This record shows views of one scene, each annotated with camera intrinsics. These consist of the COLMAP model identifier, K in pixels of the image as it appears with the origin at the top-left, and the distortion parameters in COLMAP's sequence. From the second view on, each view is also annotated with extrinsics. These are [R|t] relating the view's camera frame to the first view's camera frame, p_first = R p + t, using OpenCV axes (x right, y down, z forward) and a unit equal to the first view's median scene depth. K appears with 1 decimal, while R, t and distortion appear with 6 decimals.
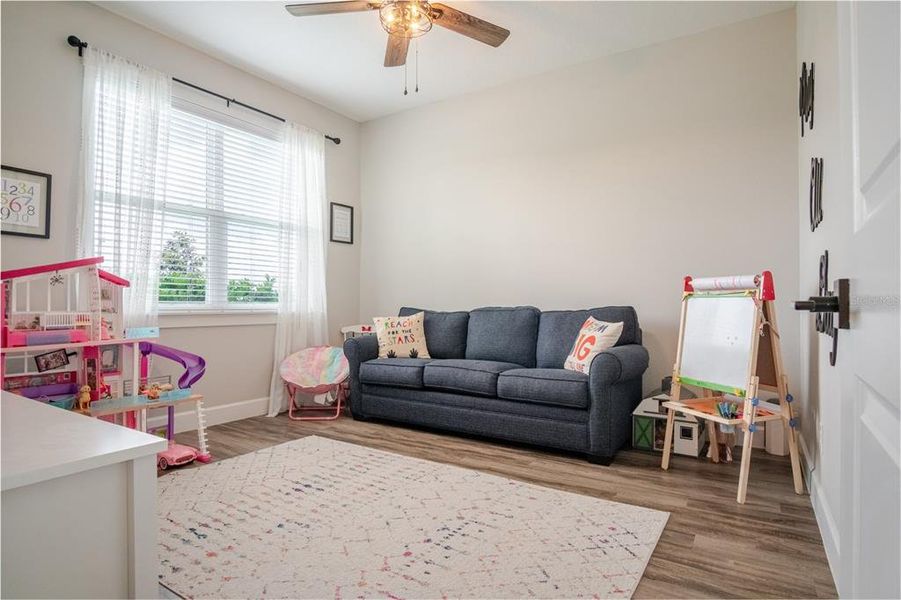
lens RADIAL K [[482.2, 0, 443.0], [0, 482.2, 302.6], [0, 0, 1]] dist [-0.031269, 0.005726]
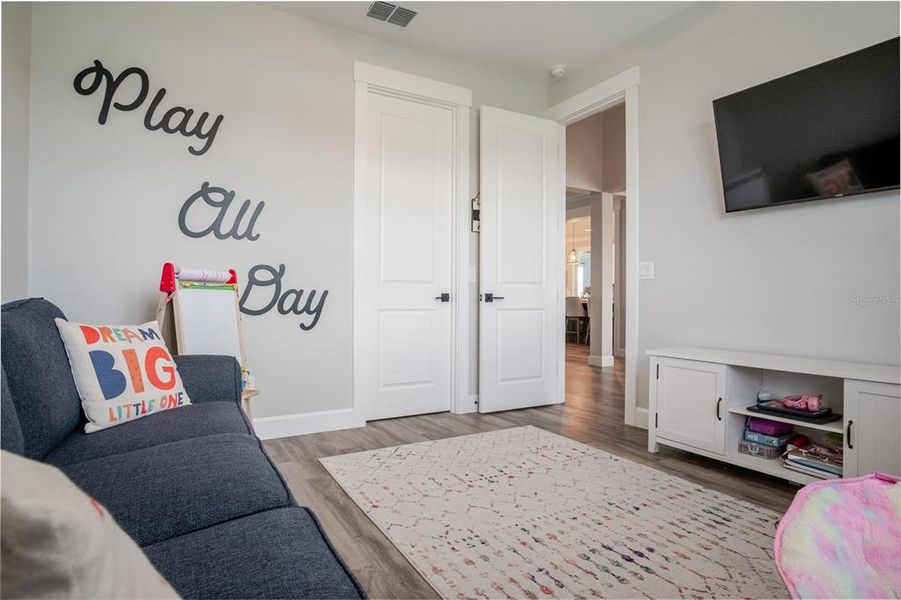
lens RADIAL K [[482.2, 0, 442.7], [0, 482.2, 299.5], [0, 0, 1]] dist [-0.031269, 0.005726]
pose [[-0.889520, -0.006450, 0.456850, -0.402880], [-0.006906, 0.999976, 0.000673, 0.009244], [-0.456843, -0.002556, -0.889544, 1.962261]]
